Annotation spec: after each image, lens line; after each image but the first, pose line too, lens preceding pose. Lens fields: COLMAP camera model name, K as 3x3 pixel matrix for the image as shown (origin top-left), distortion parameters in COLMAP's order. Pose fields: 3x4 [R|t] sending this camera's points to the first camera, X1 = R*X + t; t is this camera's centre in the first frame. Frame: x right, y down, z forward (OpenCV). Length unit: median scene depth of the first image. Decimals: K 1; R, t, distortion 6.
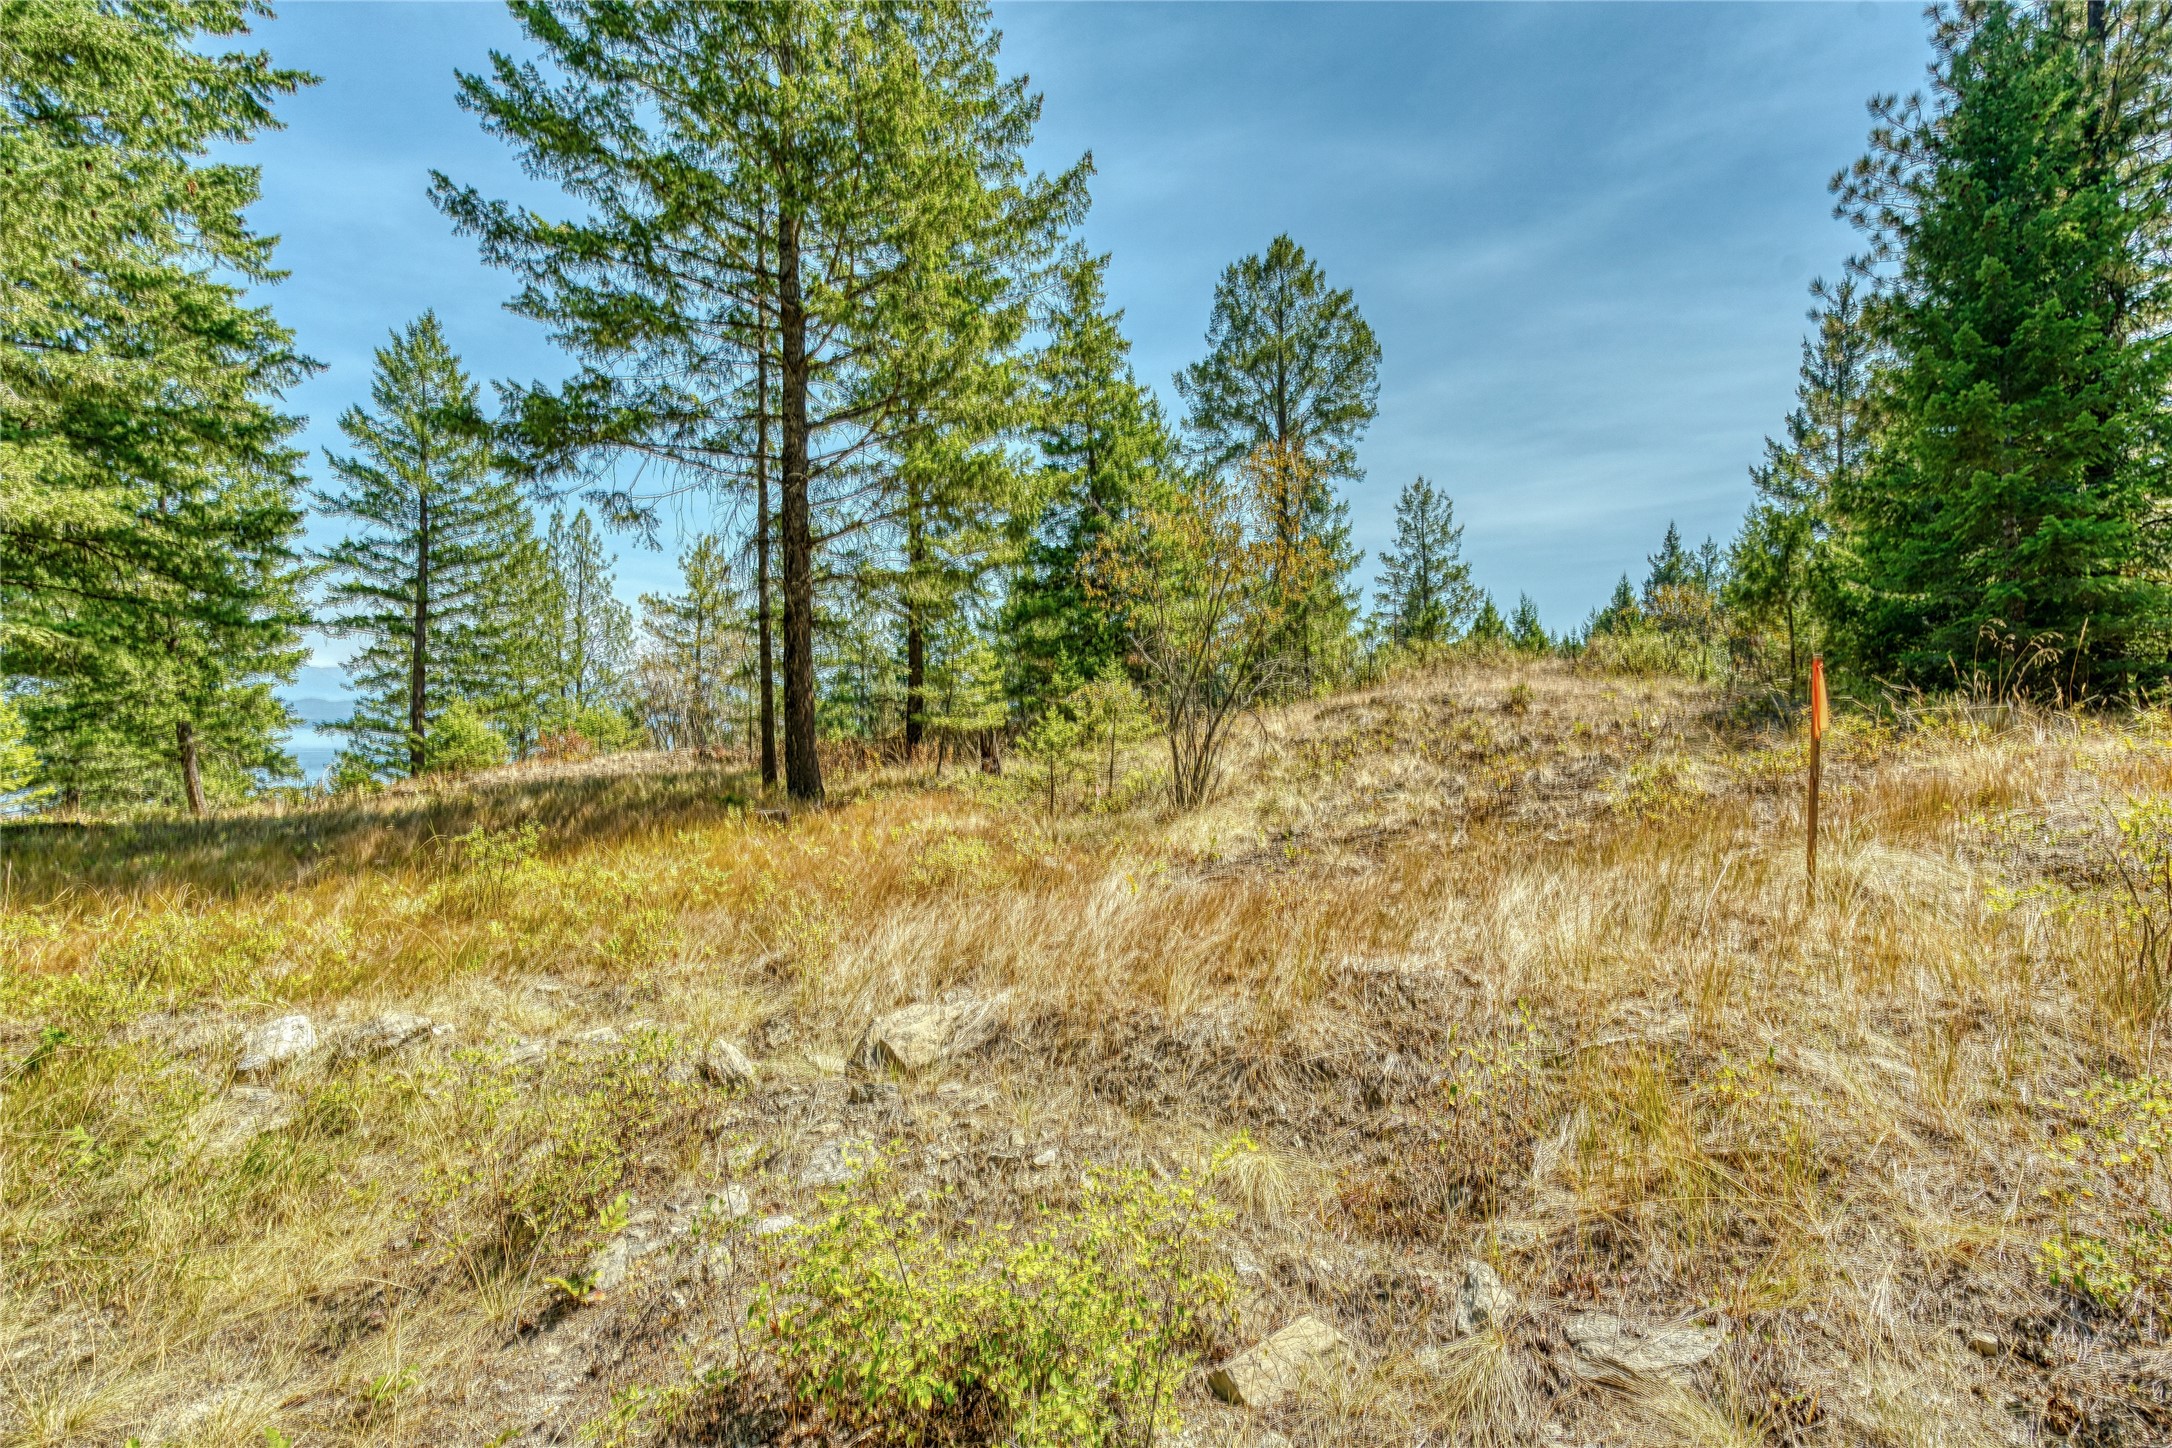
lens RADIAL K [[977.9, 0, 1086.0], [0, 977.9, 724.0], [0, 0, 1]] dist [-0.001848, -0.000543]
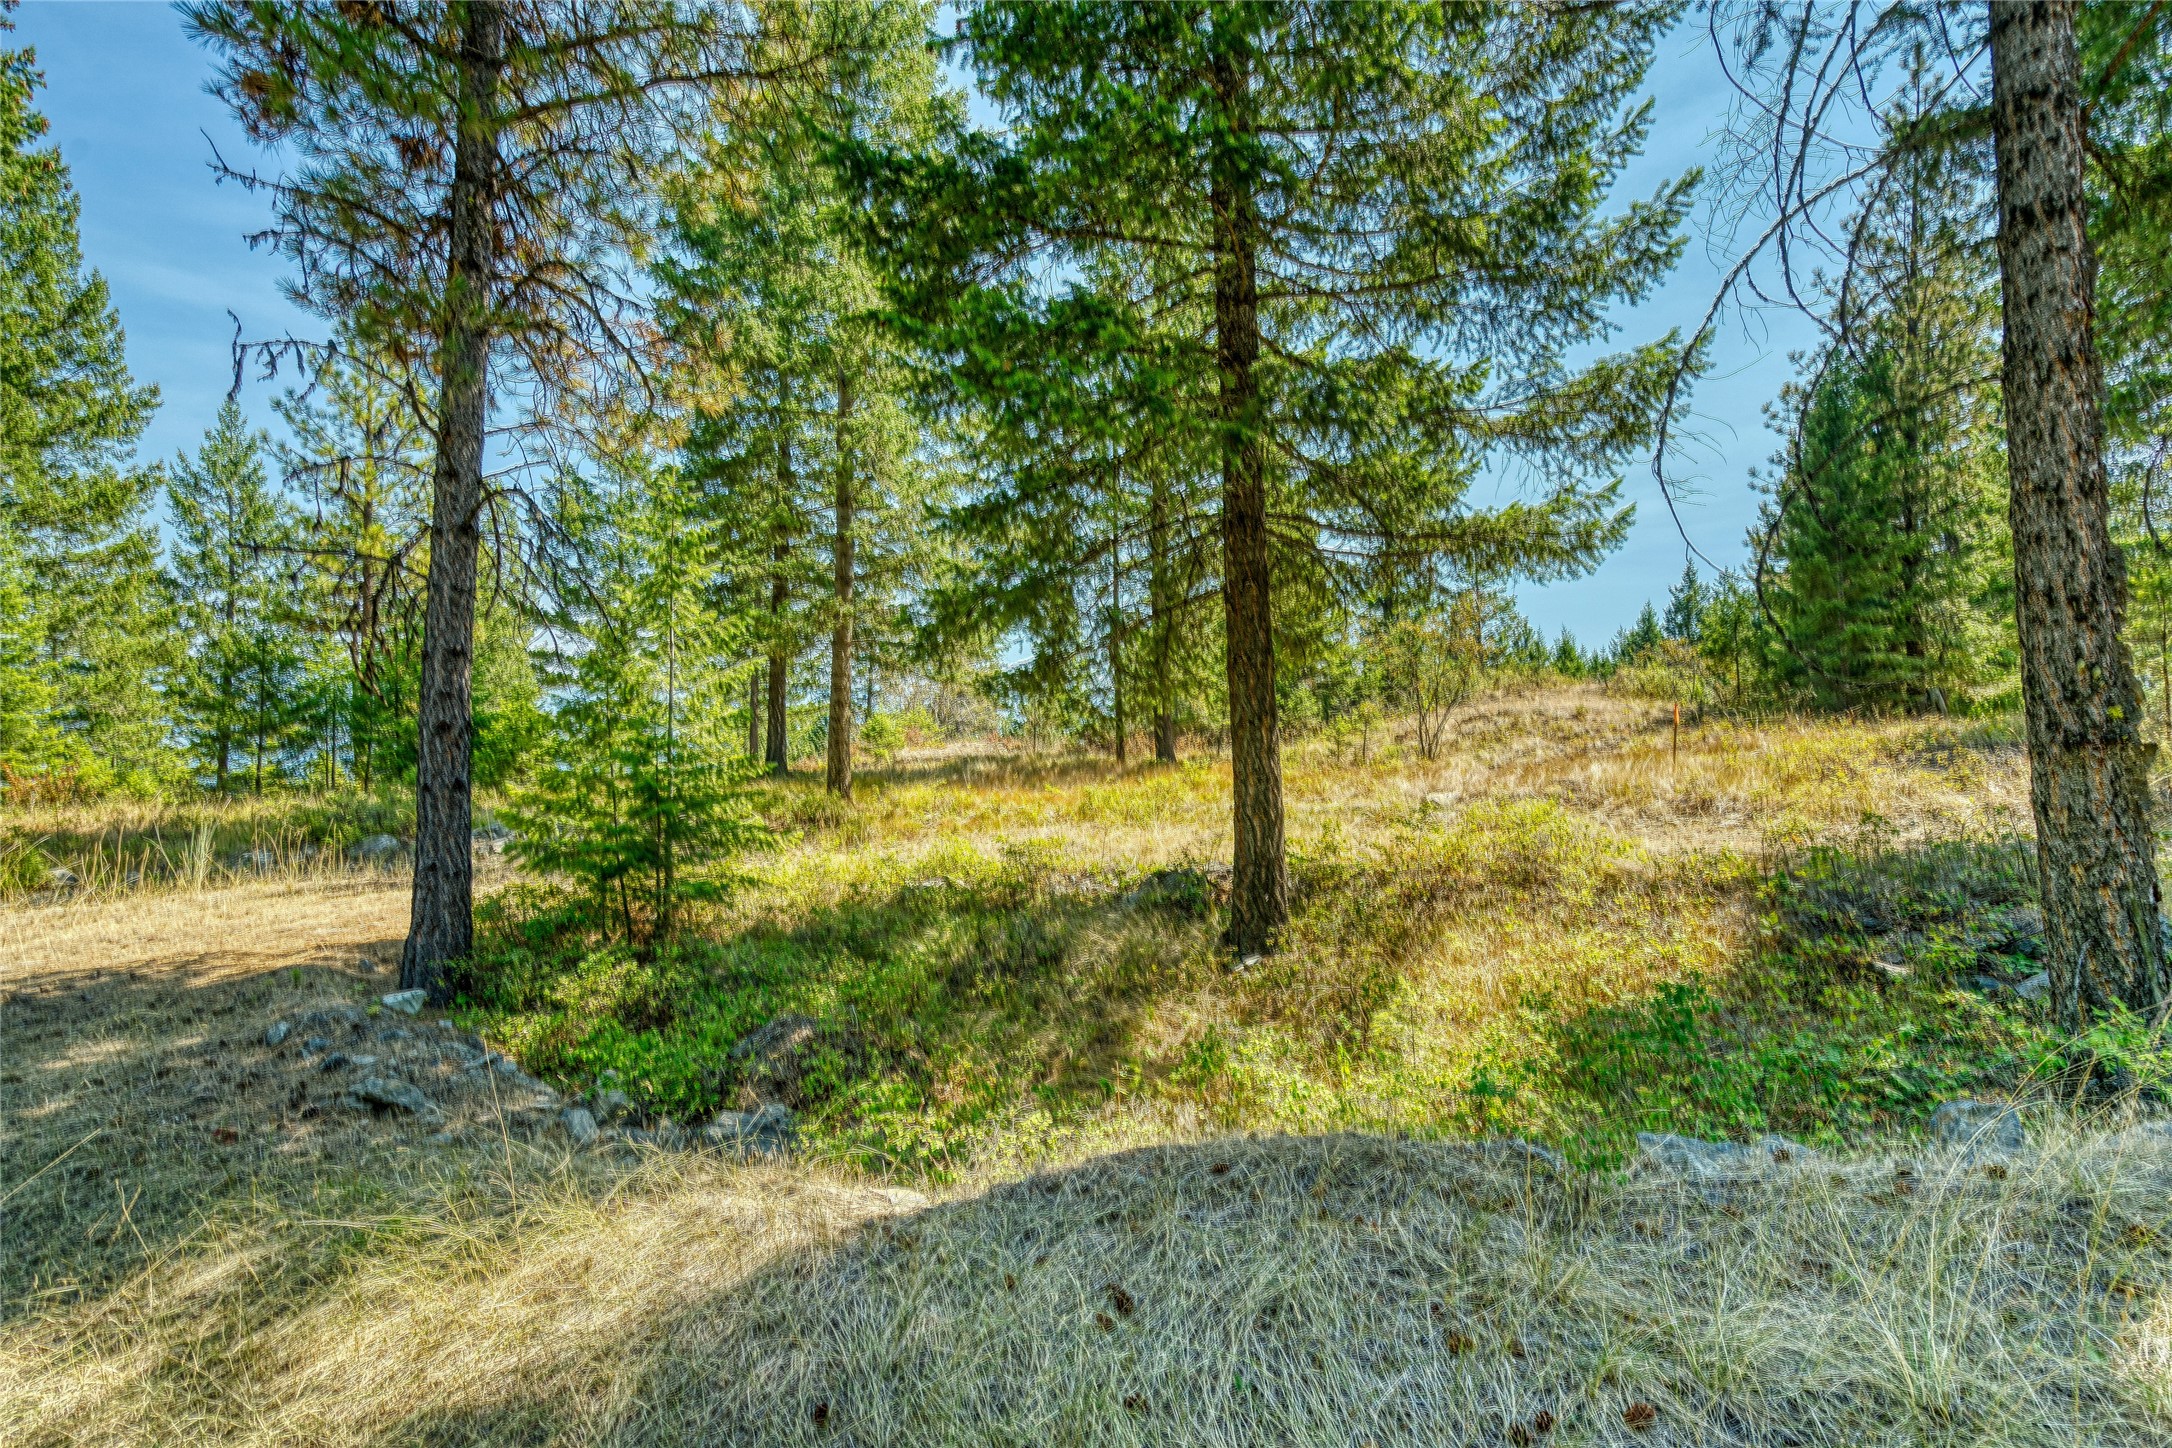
lens RADIAL K [[977.9, 0, 1086.0], [0, 977.9, 724.0], [0, 0, 1]] dist [-0.001848, -0.000543]
pose [[0.999708, 0.009345, -0.022277, -0.181934], [-0.009529, 0.999921, -0.008204, 0.008379], [0.022199, 0.008414, 0.999718, -0.354571]]
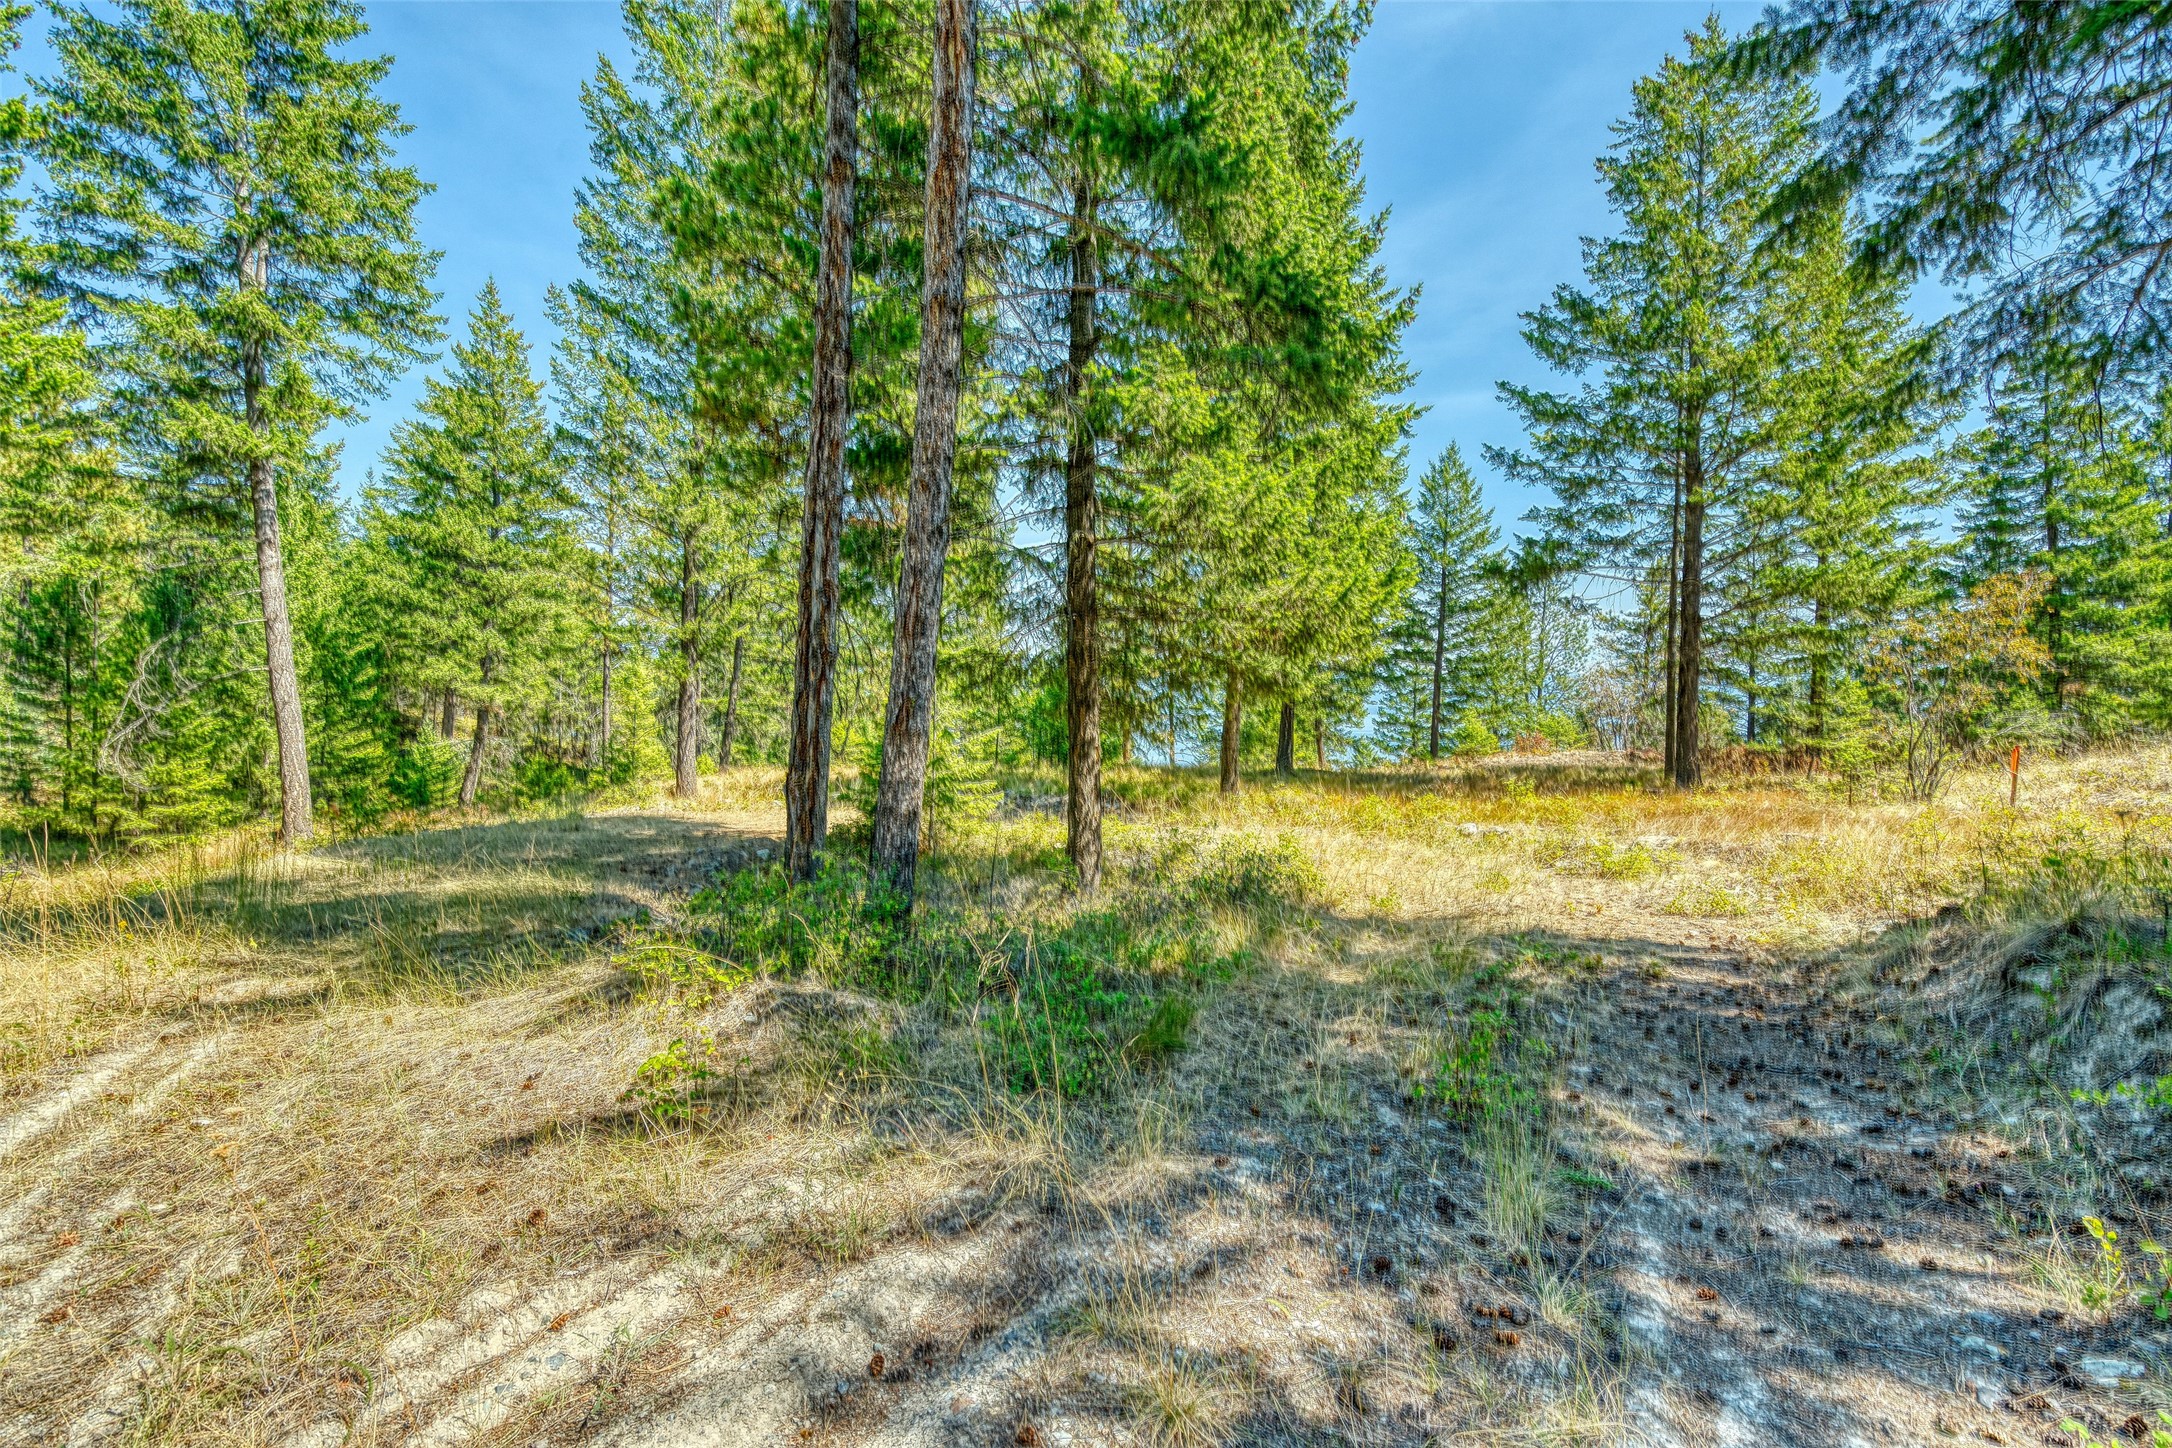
lens RADIAL K [[975.7, 0, 1086.0], [0, 975.7, 724.0], [0, 0, 1]] dist [0.000122, -0.000345]
pose [[0.614088, 0.034650, -0.788477, 0.156148], [-0.029579, 0.999344, 0.020880, -0.012852], [0.788683, 0.010500, 0.614710, -0.322813]]
